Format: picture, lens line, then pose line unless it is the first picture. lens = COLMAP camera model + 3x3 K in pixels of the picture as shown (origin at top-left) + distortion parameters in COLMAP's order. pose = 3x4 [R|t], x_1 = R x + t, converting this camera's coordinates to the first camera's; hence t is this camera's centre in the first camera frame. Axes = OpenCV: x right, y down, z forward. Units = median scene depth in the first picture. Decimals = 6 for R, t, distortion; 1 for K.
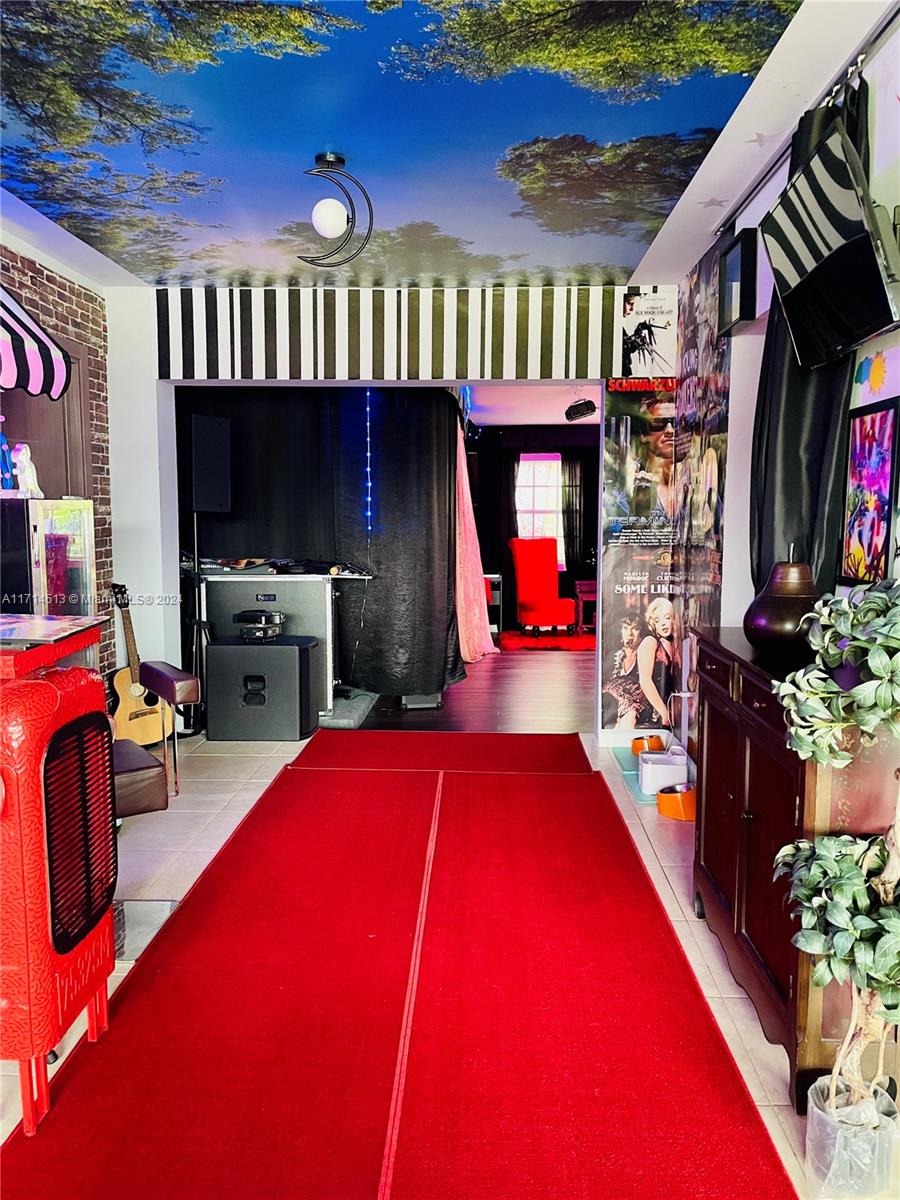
lens RADIAL K [[907.5, 0, 450.0], [0, 907.5, 600.0], [0, 0, 1]] dist [0.102133, -0.121887]
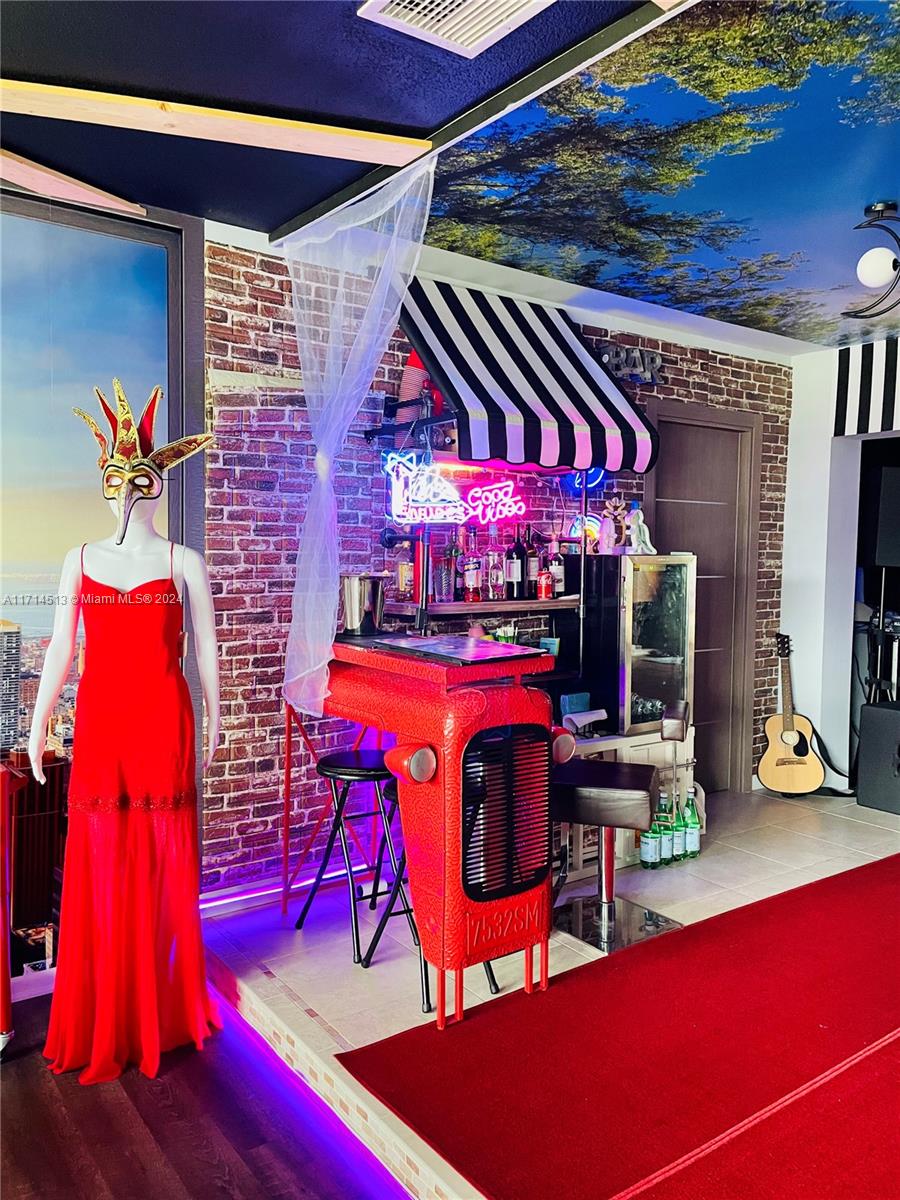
lens RADIAL K [[907.5, 0, 450.0], [0, 907.5, 600.0], [0, 0, 1]] dist [0.102133, -0.121887]
pose [[0.622091, 0.052110, -0.781209, 0.307619], [-0.093353, 0.995601, -0.007928, -0.017606], [0.777359, 0.077861, 0.624220, 0.066748]]
